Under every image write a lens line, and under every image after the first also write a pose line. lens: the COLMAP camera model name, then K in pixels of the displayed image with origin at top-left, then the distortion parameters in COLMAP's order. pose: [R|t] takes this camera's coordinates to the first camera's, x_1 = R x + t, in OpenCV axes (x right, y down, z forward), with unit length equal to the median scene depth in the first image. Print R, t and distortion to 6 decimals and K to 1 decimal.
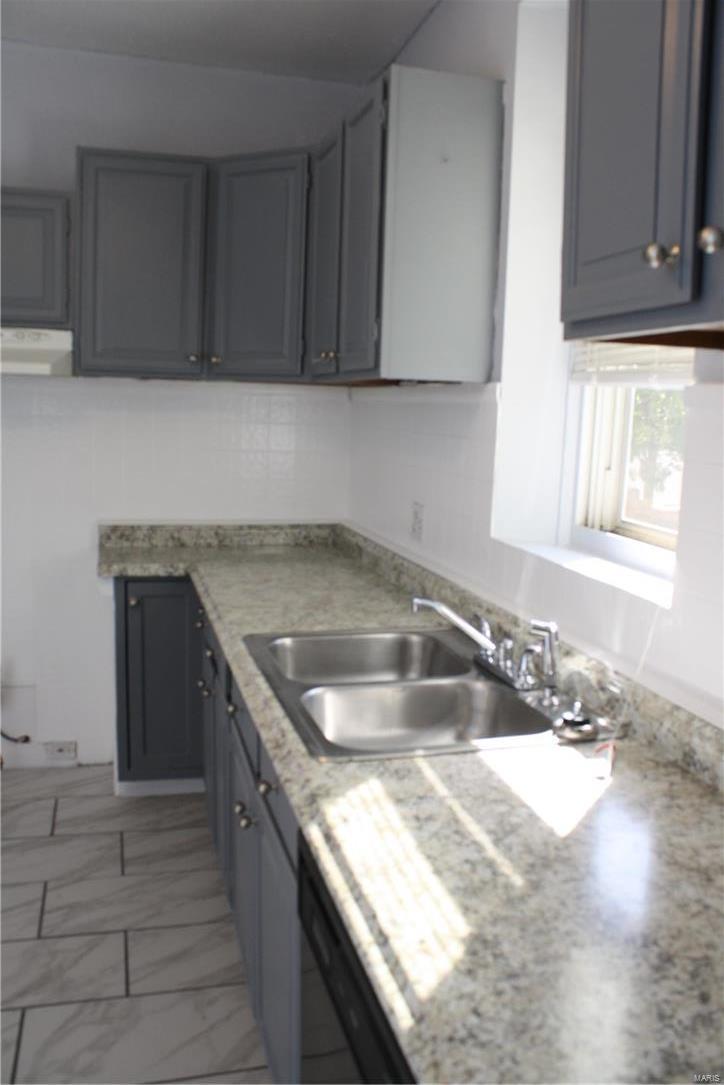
lens RADIAL K [[927.1, 0, 362.0], [0, 927.1, 542.5], [0, 0, 1]] dist [-0.165722, 0.149058]
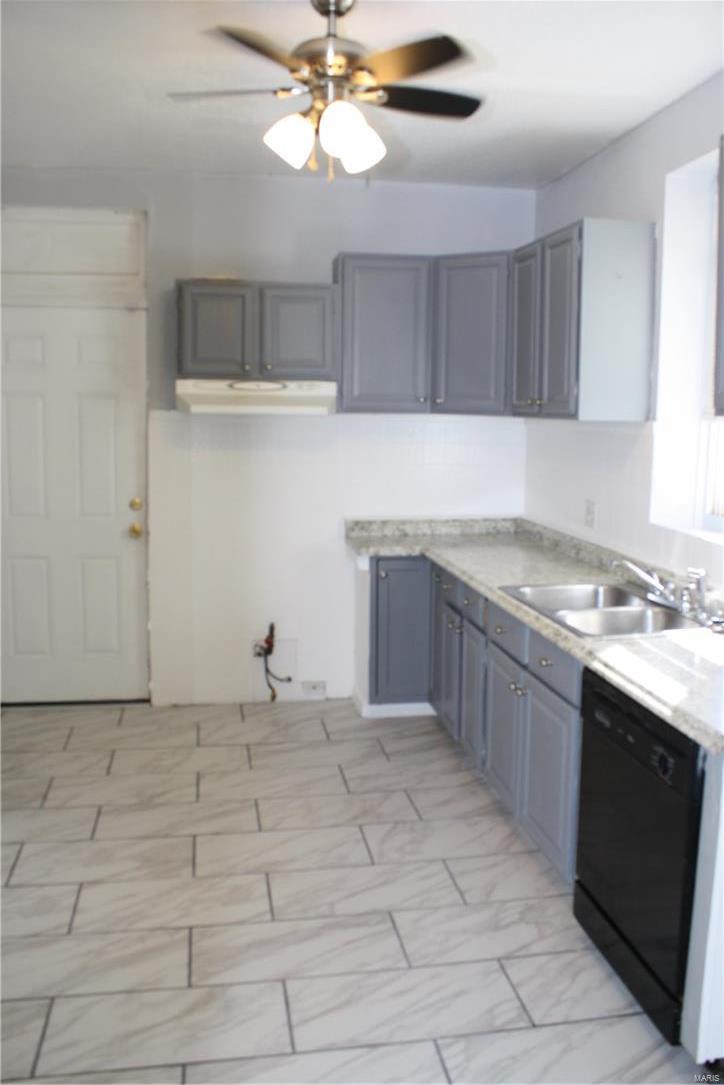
lens RADIAL K [[927.1, 0, 362.0], [0, 927.1, 542.5], [0, 0, 1]] dist [-0.165722, 0.149058]
pose [[0.995385, -0.012057, -0.095197, -0.151467], [0.012017, 0.999927, -0.000995, 0.017807], [0.095202, -0.000154, 0.995458, -0.431226]]
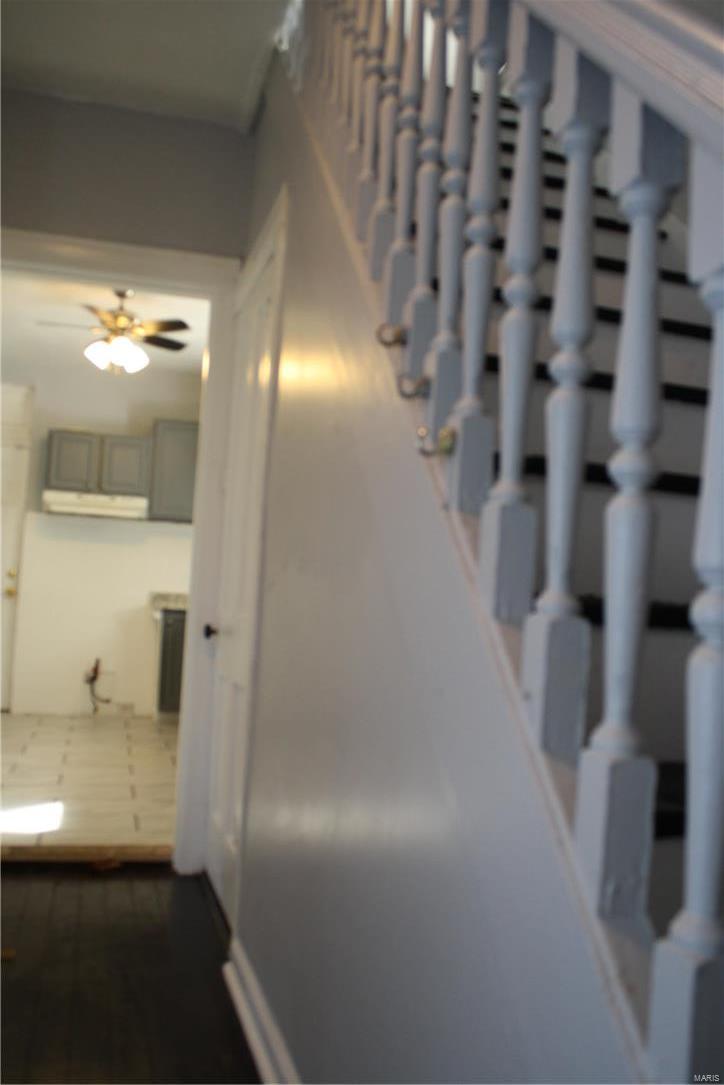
lens RADIAL K [[927.1, 0, 362.0], [0, 927.1, 542.5], [0, 0, 1]] dist [-0.165722, 0.149058]
pose [[0.999693, 0.013060, 0.021034, 0.159826], [-0.008635, 0.980133, -0.198156, 0.317576], [-0.023204, 0.197913, 0.979945, -1.212122]]
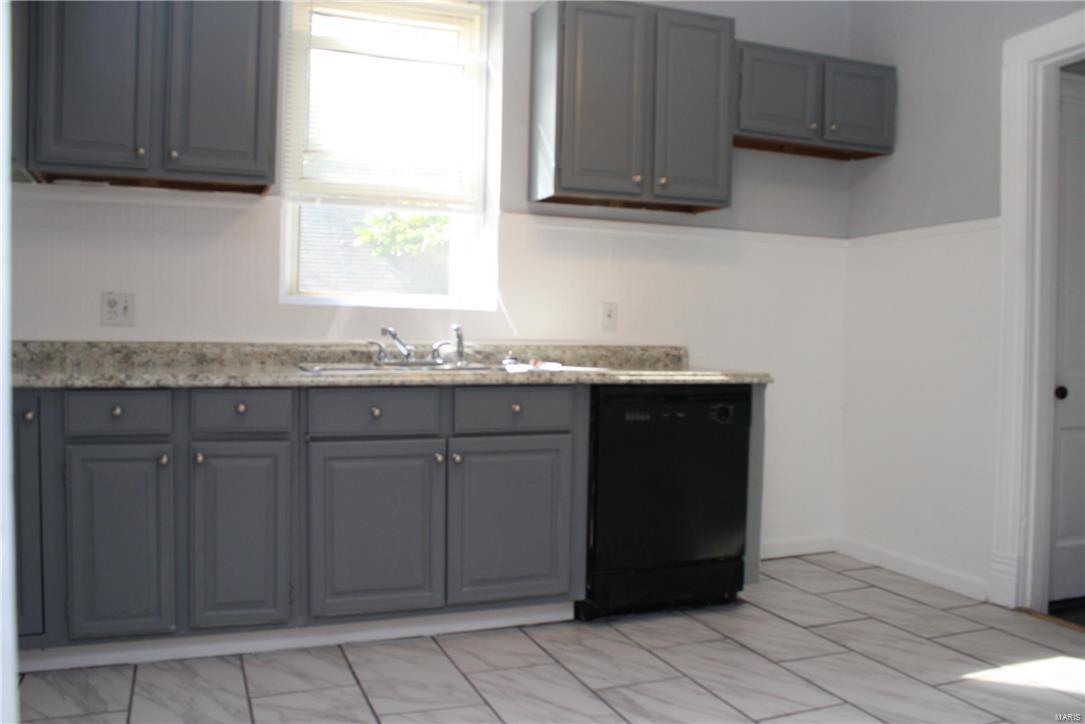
lens RADIAL K [[919.4, 0, 542.5], [0, 919.4, 362.0], [0, 0, 1]] dist [-0.159567, 0.143731]
pose [[-0.110771, -0.062707, 0.991866, -1.042081], [0.126240, 0.989036, 0.076626, 0.020346], [-0.985796, 0.133701, -0.101640, 0.599503]]
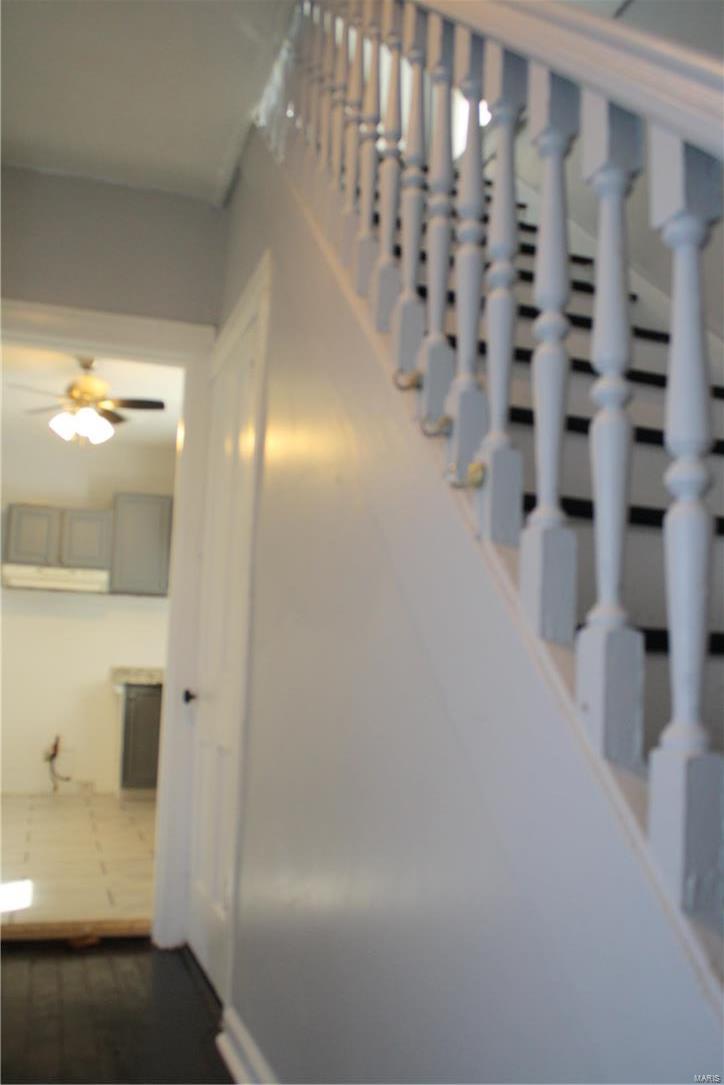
lens RADIAL K [[927.1, 0, 362.0], [0, 927.1, 542.5], [0, 0, 1]] dist [-0.165722, 0.149058]
pose [[0.997242, -0.001195, 0.074204, 0.130267], [0.021781, 0.960551, -0.277250, 0.333357], [-0.070945, 0.278102, 0.957928, -1.212966]]
